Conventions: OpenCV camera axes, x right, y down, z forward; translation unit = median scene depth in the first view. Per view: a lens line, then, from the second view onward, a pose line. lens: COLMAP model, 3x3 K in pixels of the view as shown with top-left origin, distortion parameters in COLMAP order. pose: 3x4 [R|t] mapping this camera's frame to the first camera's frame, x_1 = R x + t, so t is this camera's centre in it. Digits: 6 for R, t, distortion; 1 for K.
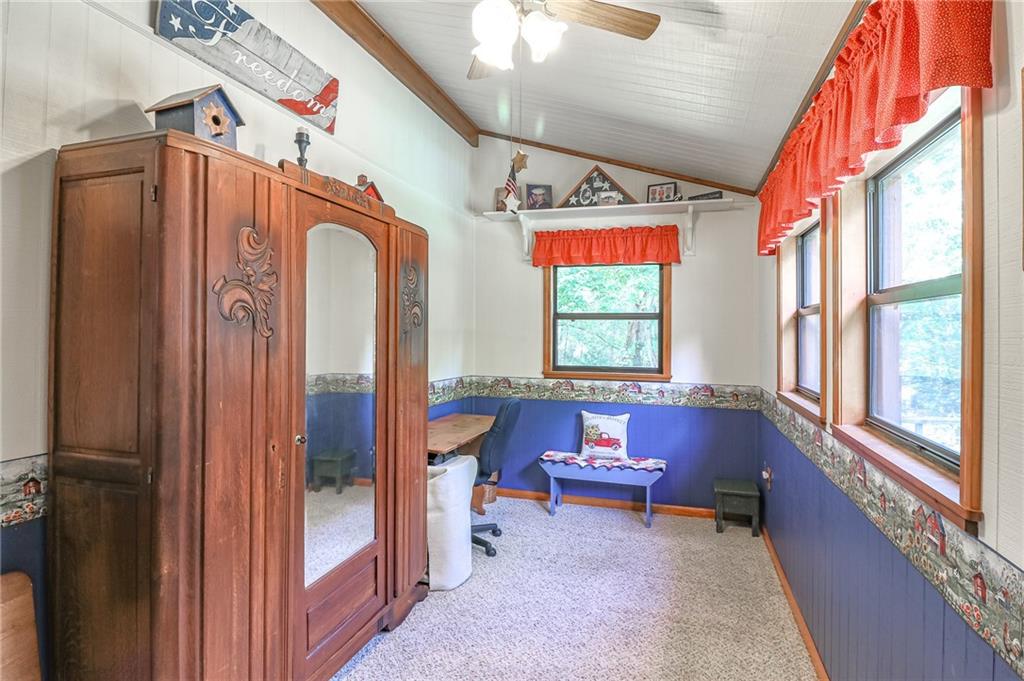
lens RADIAL K [[527.9, 0, 517.0], [0, 527.9, 325.9], [0, 0, 1]] dist [0.000861, -0.015477]
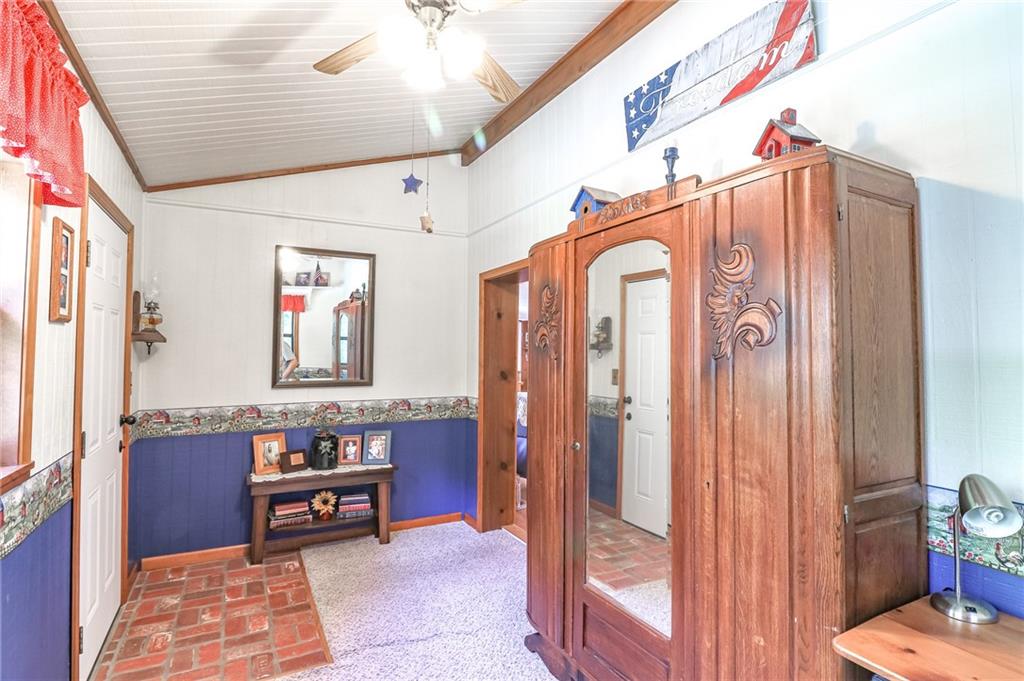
lens RADIAL K [[527.9, 0, 517.0], [0, 527.9, 325.9], [0, 0, 1]] dist [0.000861, -0.015477]
pose [[-0.698407, -0.053046, -0.713733, 0.449038], [-0.001809, 0.997377, -0.072357, 0.023208], [0.715699, -0.049244, -0.696671, 1.451048]]
